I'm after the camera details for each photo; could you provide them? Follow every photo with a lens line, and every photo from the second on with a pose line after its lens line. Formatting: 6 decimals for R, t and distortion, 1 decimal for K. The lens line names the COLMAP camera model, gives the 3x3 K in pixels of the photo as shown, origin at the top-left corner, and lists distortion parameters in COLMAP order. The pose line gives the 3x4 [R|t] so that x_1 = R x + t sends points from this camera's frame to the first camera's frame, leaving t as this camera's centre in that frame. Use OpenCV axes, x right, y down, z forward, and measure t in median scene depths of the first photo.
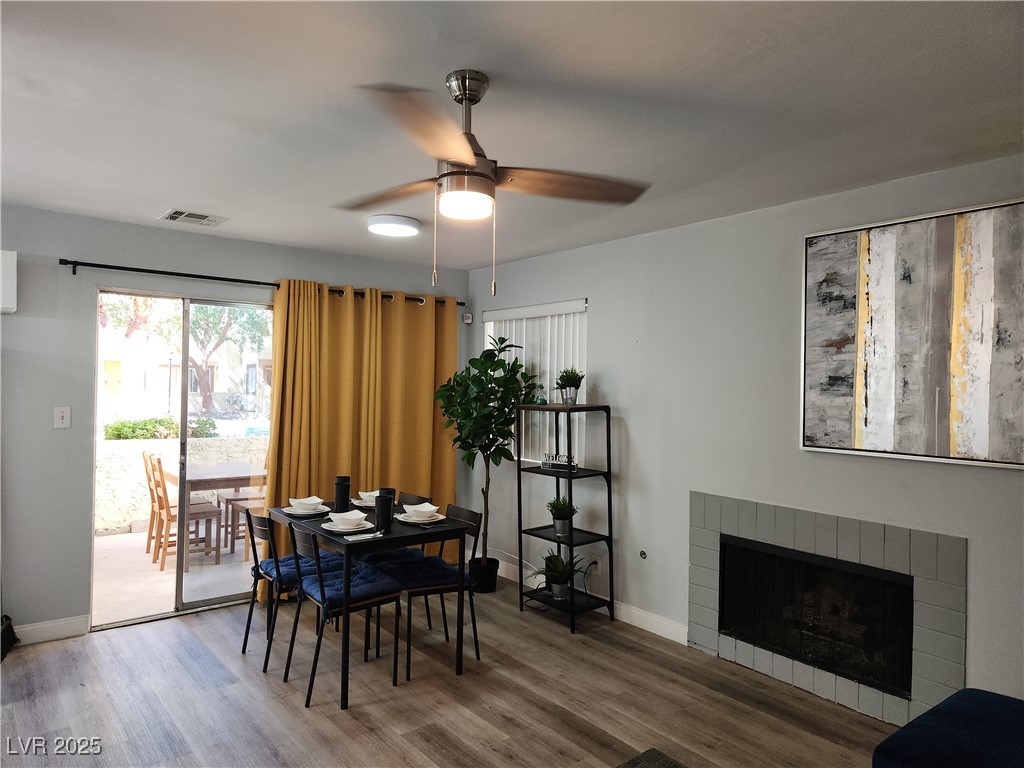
lens RADIAL K [[700.3, 0, 509.2], [0, 700.3, 383.8], [0, 0, 1]] dist [0.056598, -0.044900]
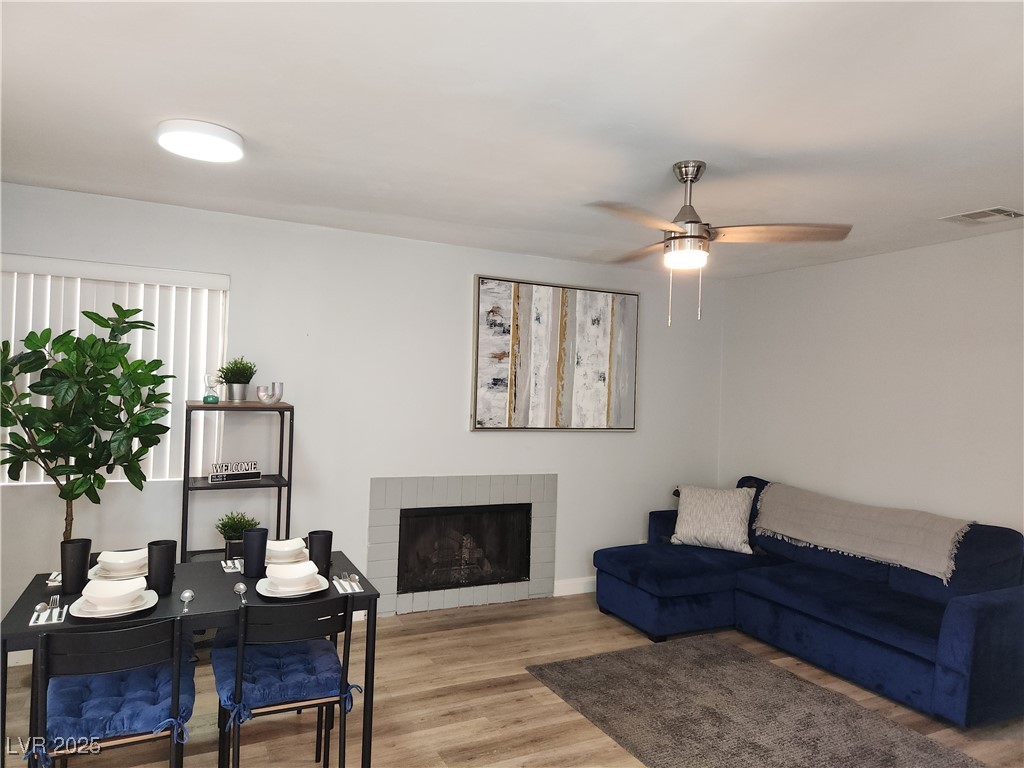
lens RADIAL K [[700.3, 0, 507.1], [0, 700.3, 382.6], [0, 0, 1]] dist [0.056598, -0.044900]
pose [[0.181889, 0.004985, 0.983306, -0.940386], [-0.027439, 0.999623, 0.000008, -0.003035], [-0.982936, -0.026983, 0.181958, 0.713326]]
